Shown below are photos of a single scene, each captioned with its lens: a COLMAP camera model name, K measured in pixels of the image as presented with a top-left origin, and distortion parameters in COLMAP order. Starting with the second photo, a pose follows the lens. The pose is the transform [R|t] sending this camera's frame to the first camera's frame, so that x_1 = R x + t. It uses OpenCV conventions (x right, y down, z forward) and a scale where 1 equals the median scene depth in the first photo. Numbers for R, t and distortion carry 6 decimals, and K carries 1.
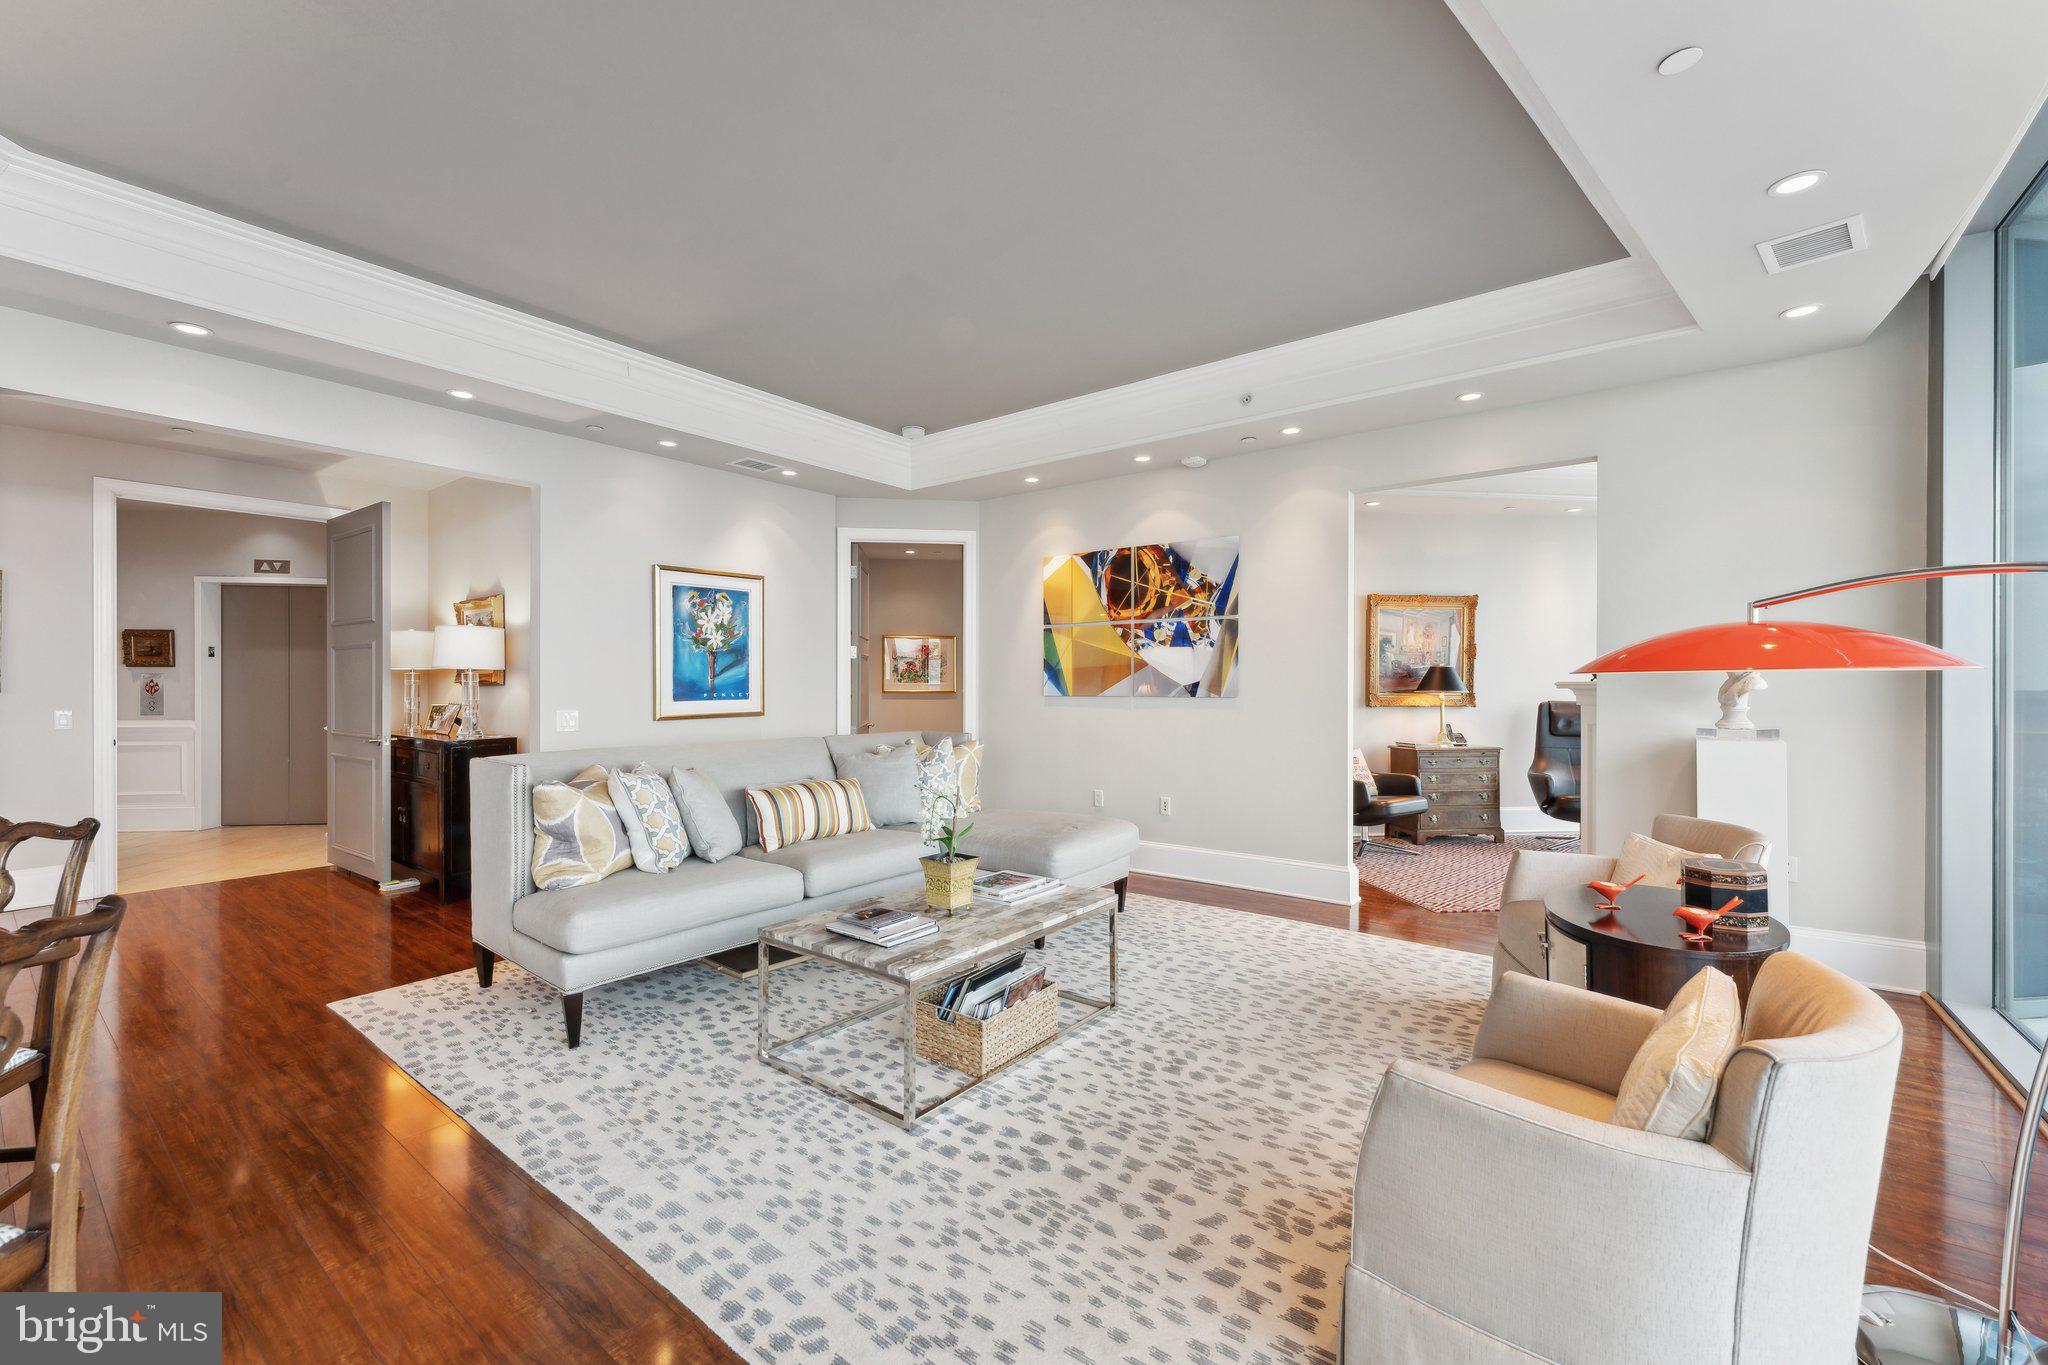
lens RADIAL K [[826.7, 0, 1028.8], [0, 826.7, 689.9], [0, 0, 1]] dist [0.001265, 0.000064]
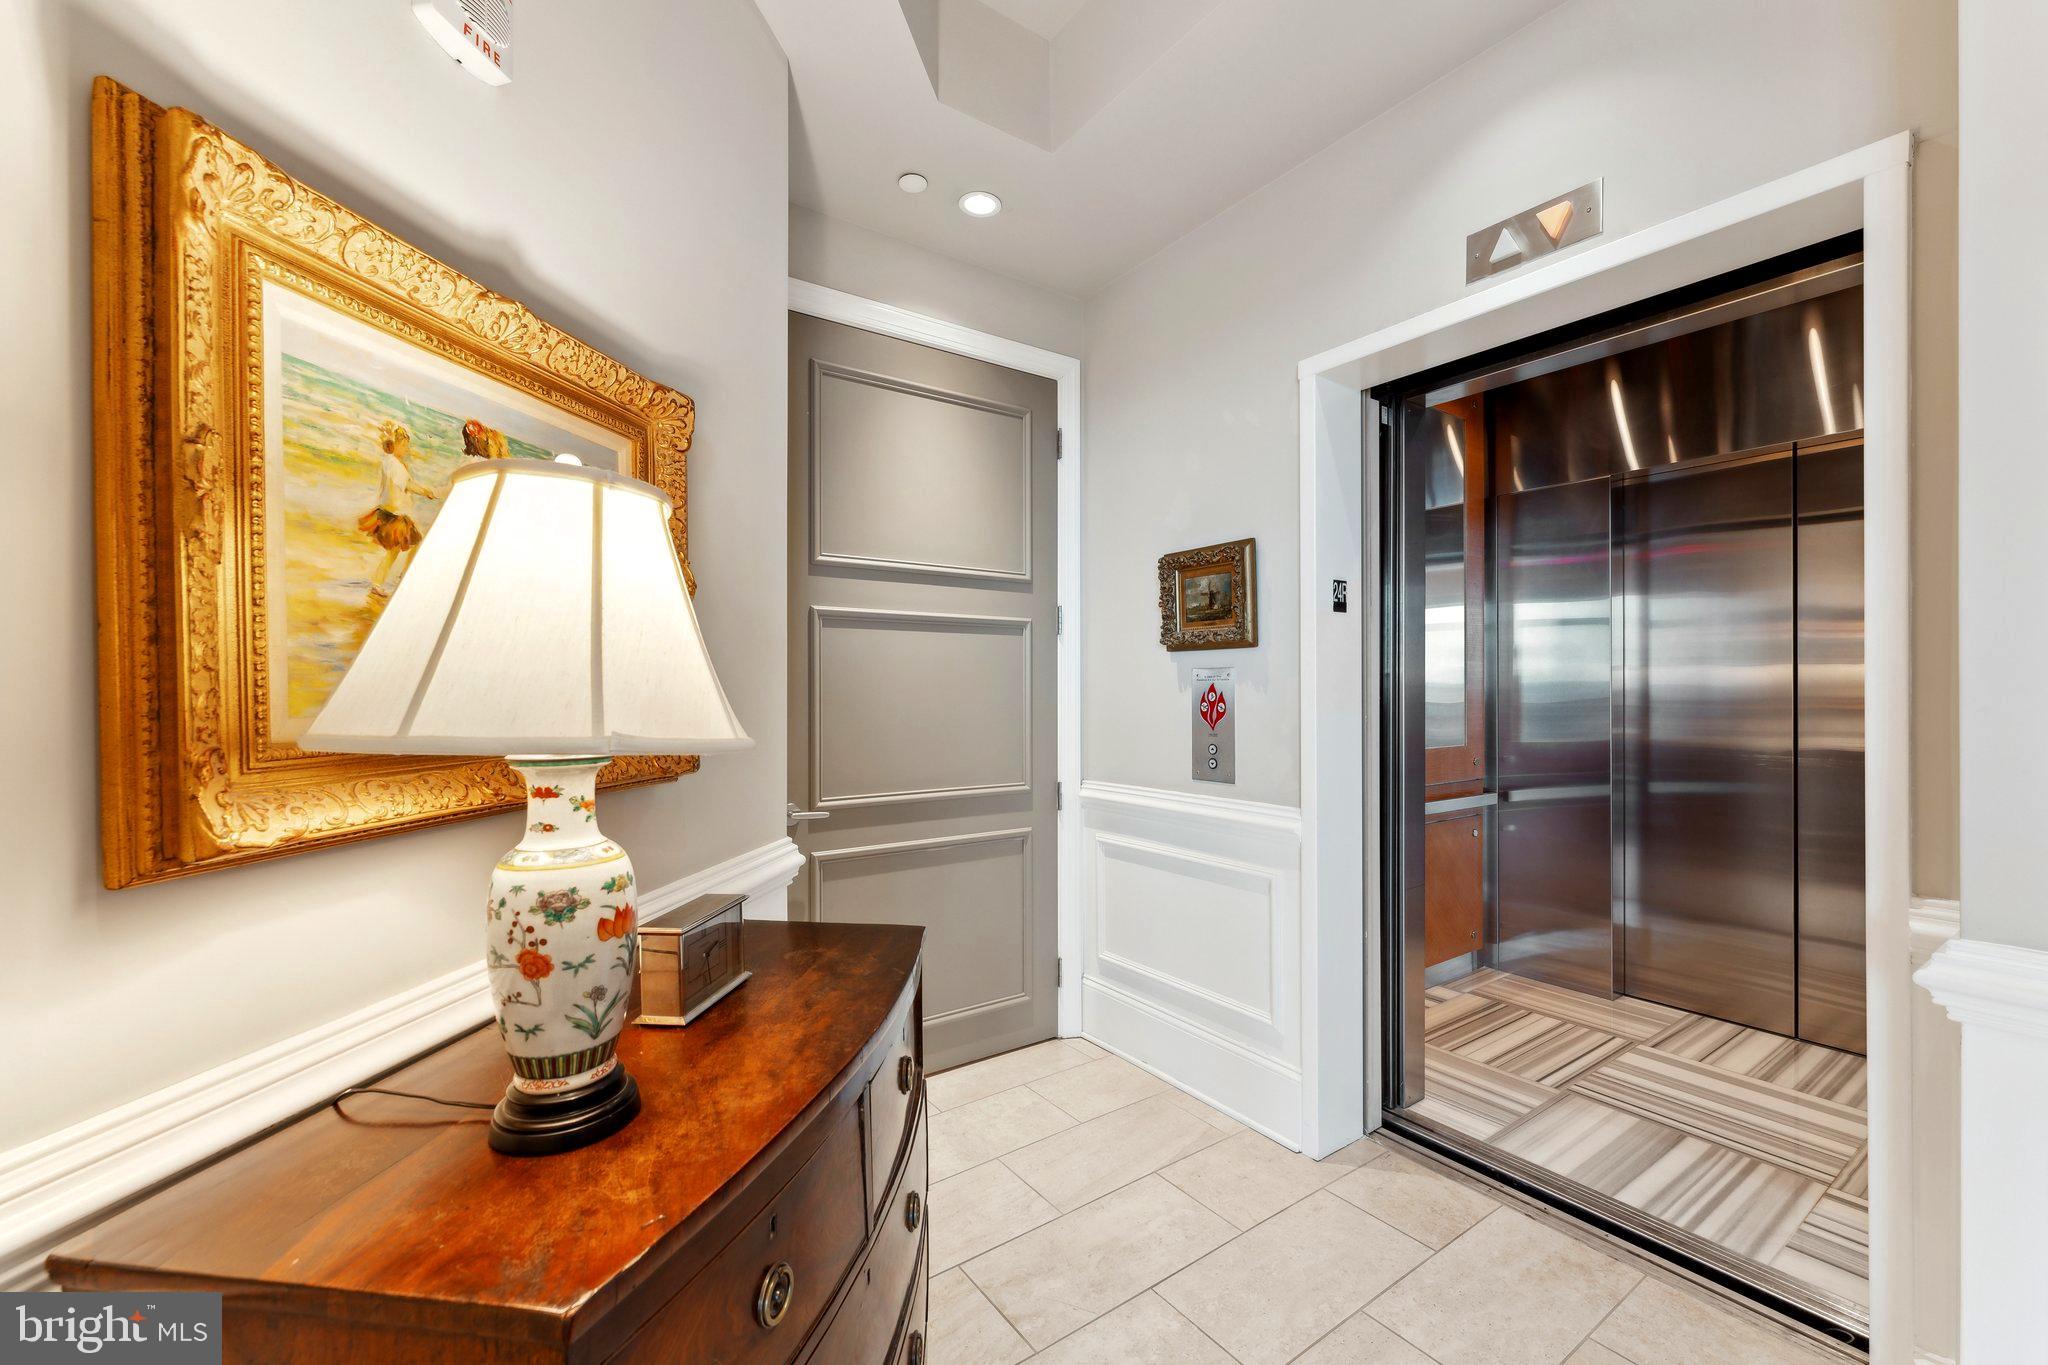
lens RADIAL K [[835.3, 0, 1024.7], [0, 835.3, 673.7], [0, 0, 1]] dist [0.002337, 0.000143]
pose [[0.466381, -0.013031, -0.884488, -1.766746], [-0.004017, 0.999850, -0.016849, -0.024351], [0.884575, 0.011411, 0.466259, 1.728311]]
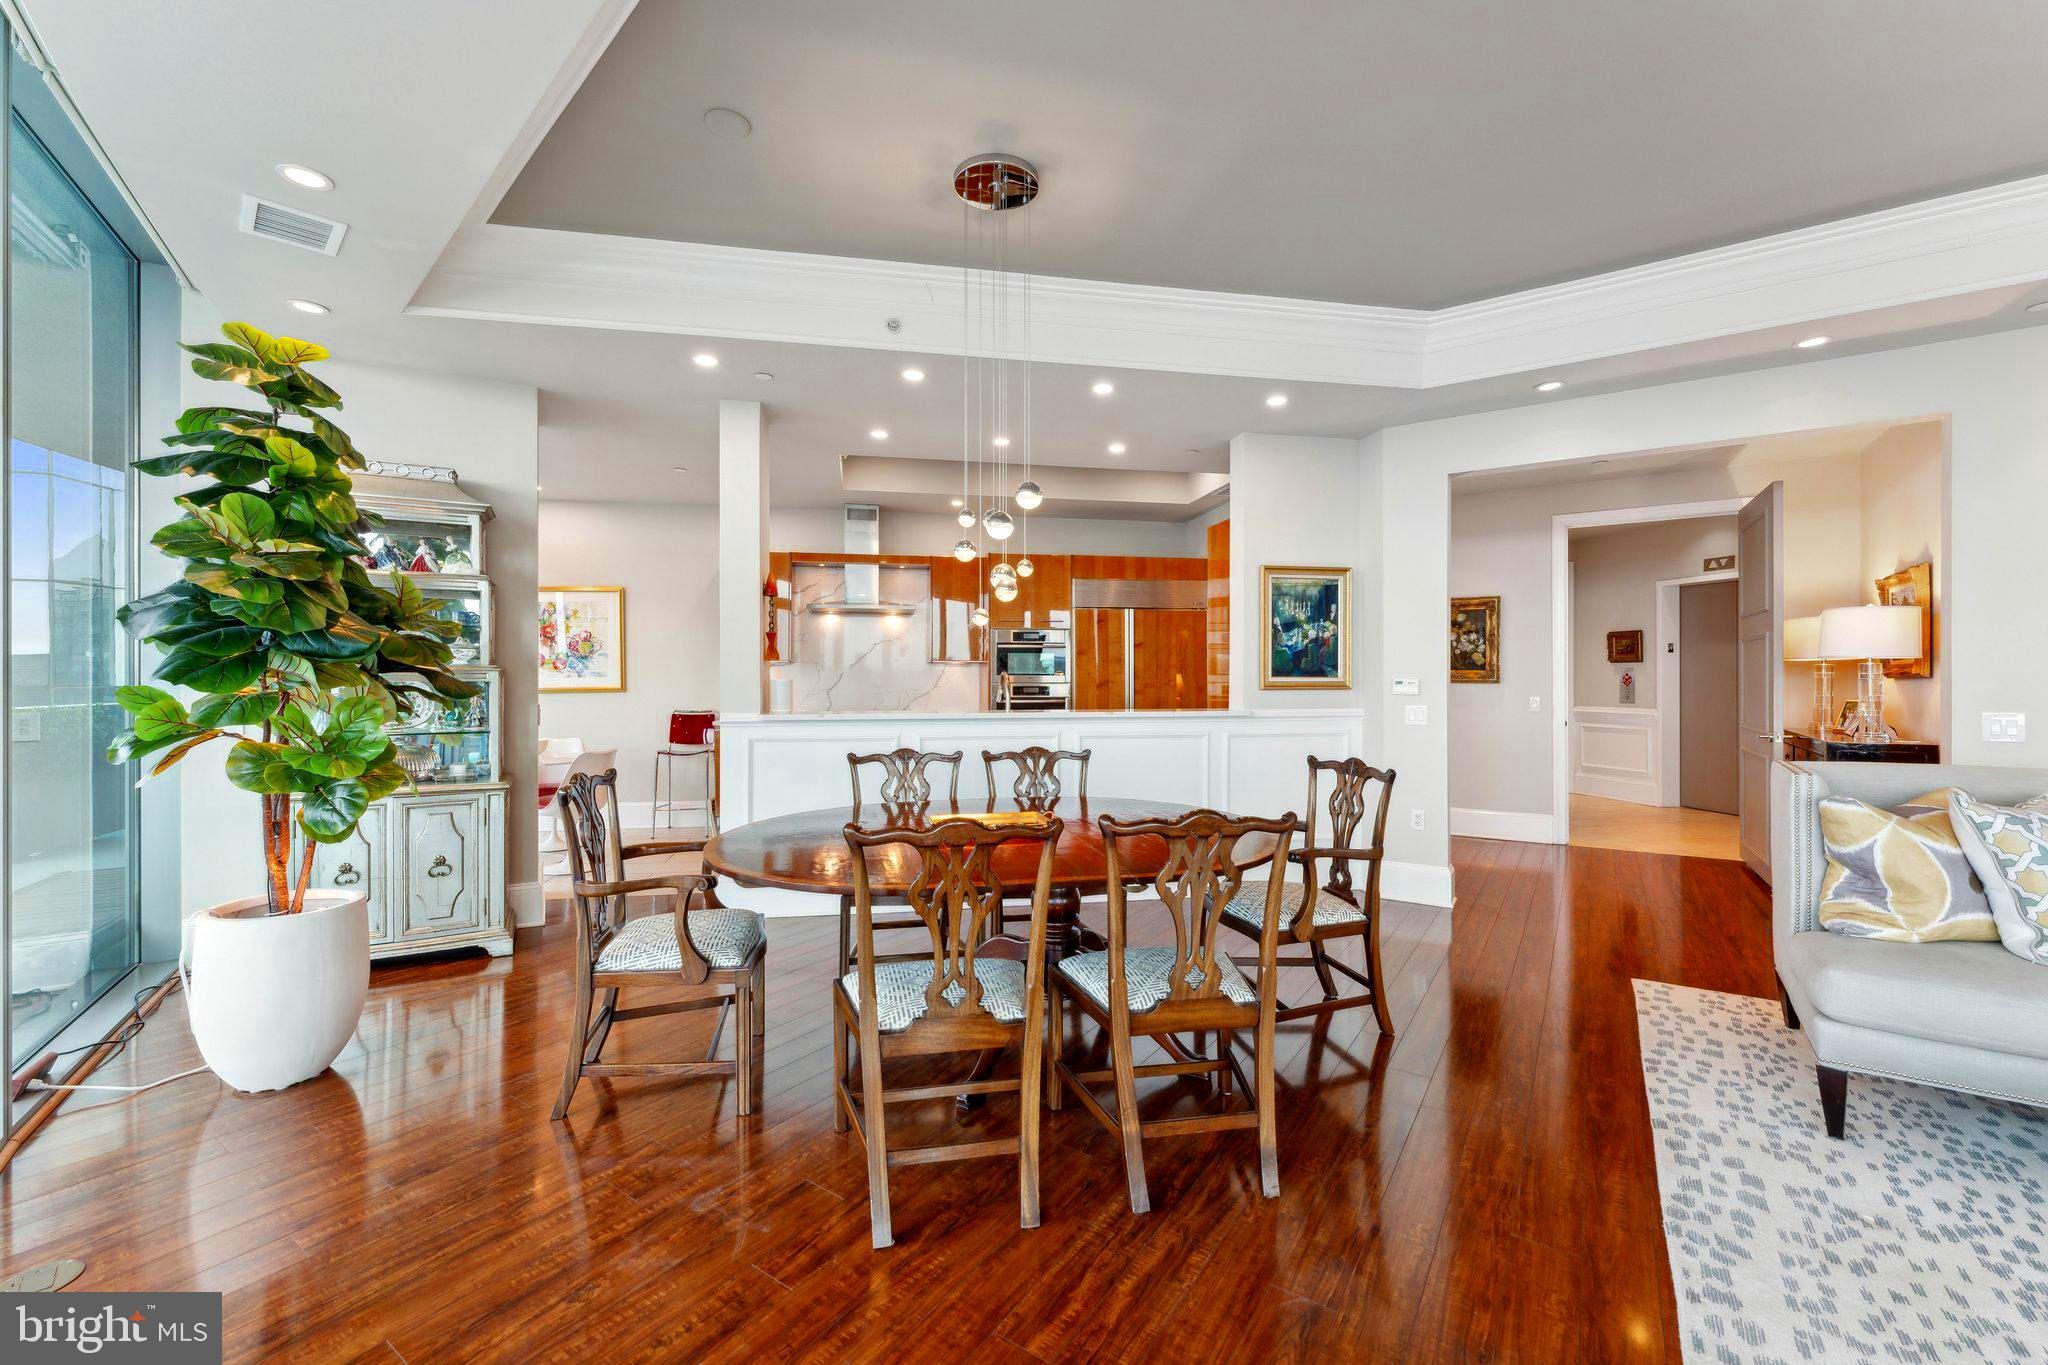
lens RADIAL K [[831.4, 0, 1024.0], [0, 831.4, 682.5], [0, 0, 1]] dist [-0.001523, -0.000181]
pose [[0.058237, 0.005699, -0.998287, 0.173175], [-0.006097, 0.999967, 0.005353, -0.000598], [0.998284, 0.005774, 0.058270, 0.162851]]
